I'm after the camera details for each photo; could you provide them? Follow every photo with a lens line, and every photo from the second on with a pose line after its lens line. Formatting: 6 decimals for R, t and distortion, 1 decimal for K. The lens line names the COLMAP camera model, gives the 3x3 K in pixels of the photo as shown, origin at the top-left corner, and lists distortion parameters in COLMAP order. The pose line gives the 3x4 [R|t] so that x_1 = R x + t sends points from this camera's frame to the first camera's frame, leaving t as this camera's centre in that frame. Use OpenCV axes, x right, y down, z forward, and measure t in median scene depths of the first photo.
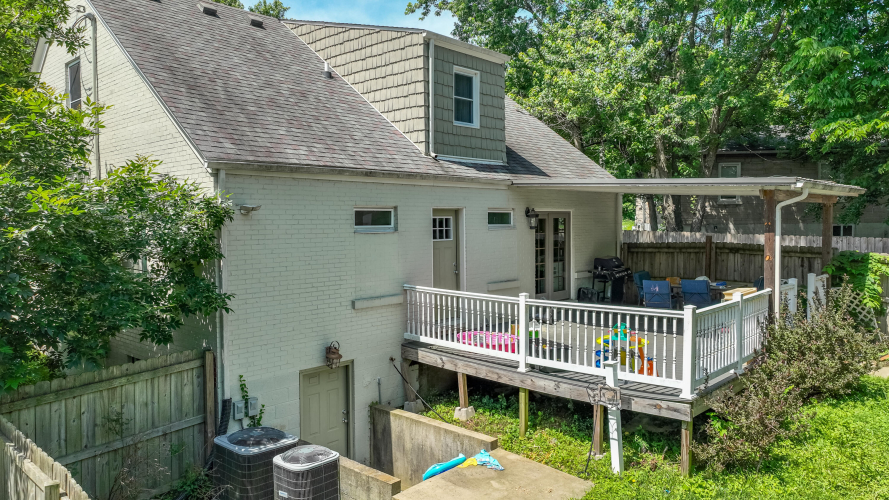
lens RADIAL K [[627.3, 0, 444.1], [0, 627.3, 245.4], [0, 0, 1]] dist [0.000287, 0.018926]
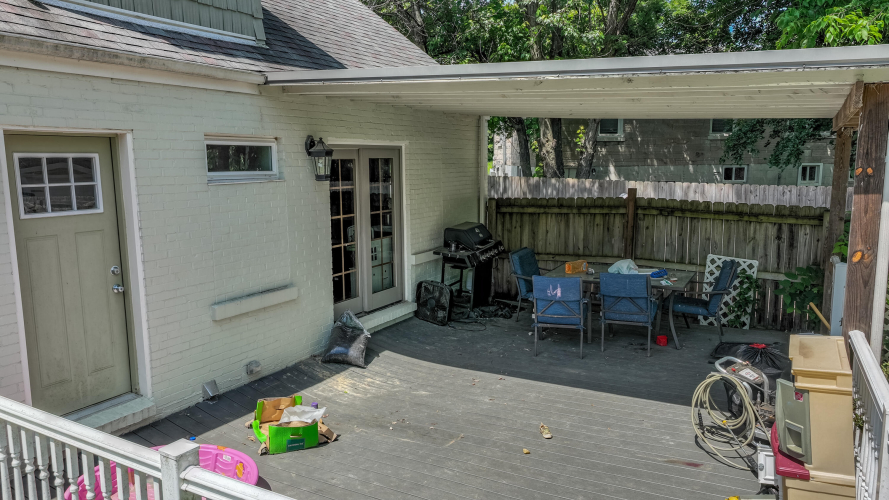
lens RADIAL K [[627.3, 0, 444.1], [0, 627.3, 245.4], [0, 0, 1]] dist [0.000287, 0.018926]
pose [[0.973254, -0.031725, 0.227532, 0.122910], [0.010424, 0.995497, 0.094213, -0.020867], [-0.229496, -0.089321, 0.969202, 0.501225]]
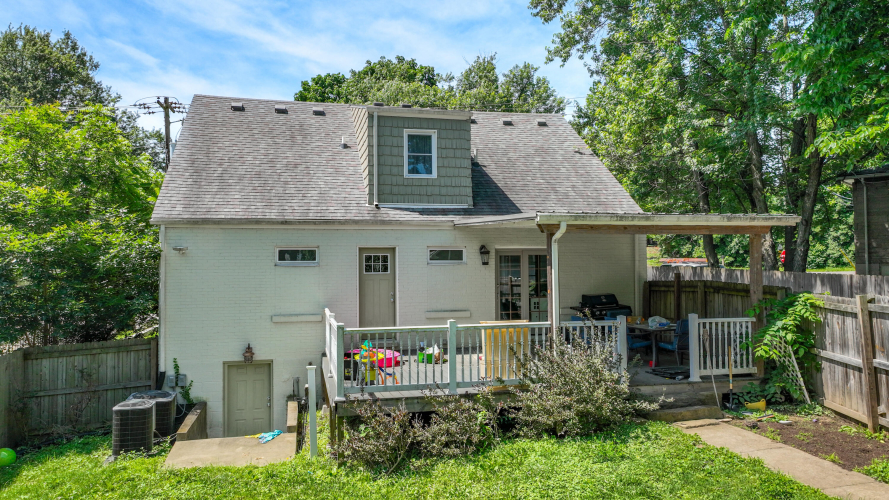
lens RADIAL K [[627.3, 0, 444.1], [0, 627.3, 245.4], [0, 0, 1]] dist [0.000287, 0.018926]
pose [[0.830328, -0.017424, -0.557003, 0.701085], [-0.020529, 0.997876, -0.061818, 0.009313], [0.556897, 0.062764, 0.828207, 0.053365]]
